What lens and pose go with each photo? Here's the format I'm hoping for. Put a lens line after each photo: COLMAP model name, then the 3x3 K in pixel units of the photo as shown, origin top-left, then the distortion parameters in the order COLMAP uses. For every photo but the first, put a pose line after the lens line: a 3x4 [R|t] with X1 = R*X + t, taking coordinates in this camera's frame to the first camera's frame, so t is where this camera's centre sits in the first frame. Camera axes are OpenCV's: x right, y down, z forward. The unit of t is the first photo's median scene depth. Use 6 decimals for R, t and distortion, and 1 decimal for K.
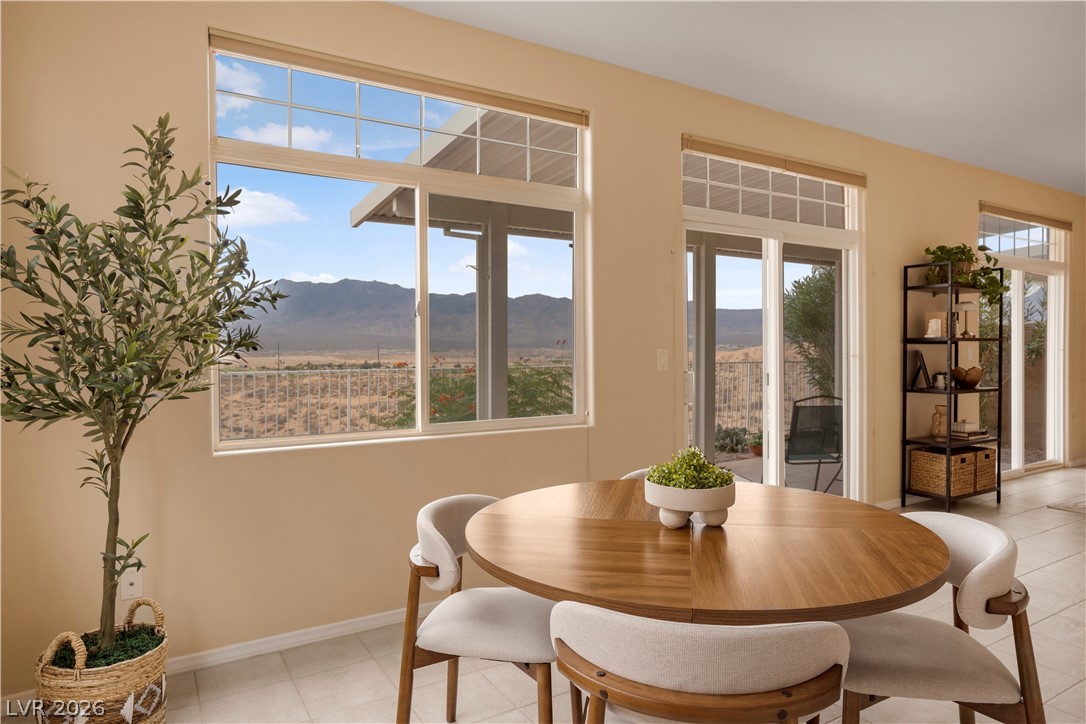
lens RADIAL K [[641.9, 0, 543.0], [0, 641.9, 362.0], [0, 0, 1]] dist [-0.000236, 0.000746]
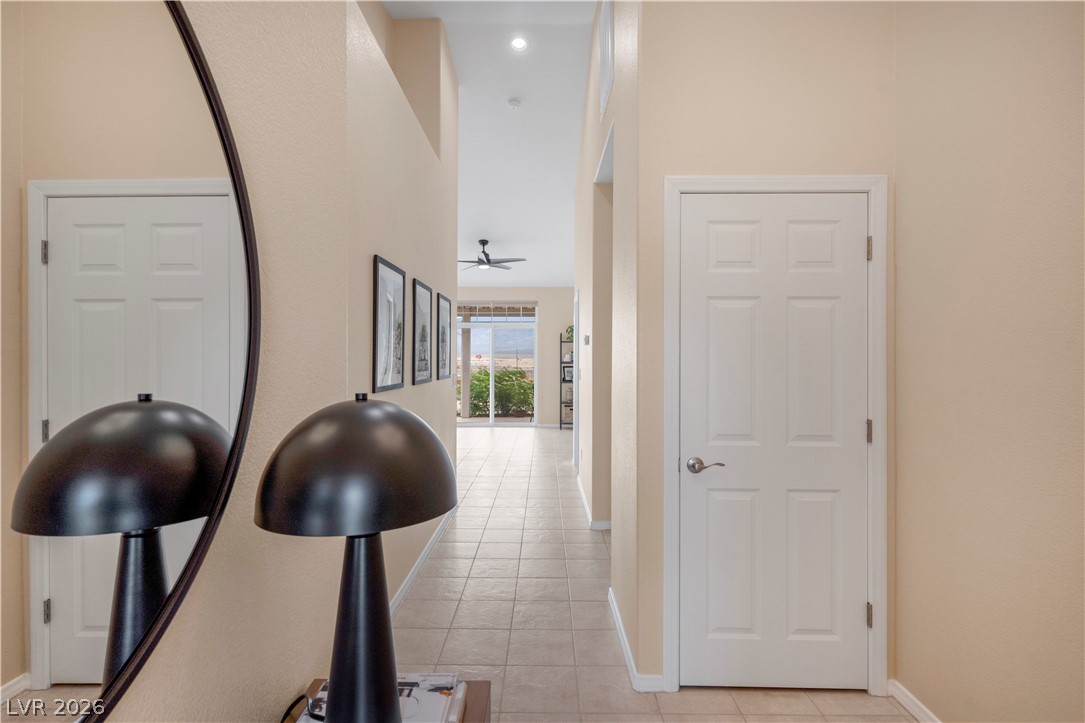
lens RADIAL K [[522.8, 0, 542.5], [0, 522.8, 361.5], [0, 0, 1]] dist [-0.069245, 0.024716]
pose [[0.856461, 0.007630, -0.516155, 3.166837], [-0.014855, 0.999841, -0.009868, -0.031508], [0.515997, 0.016119, 0.856439, -1.634656]]
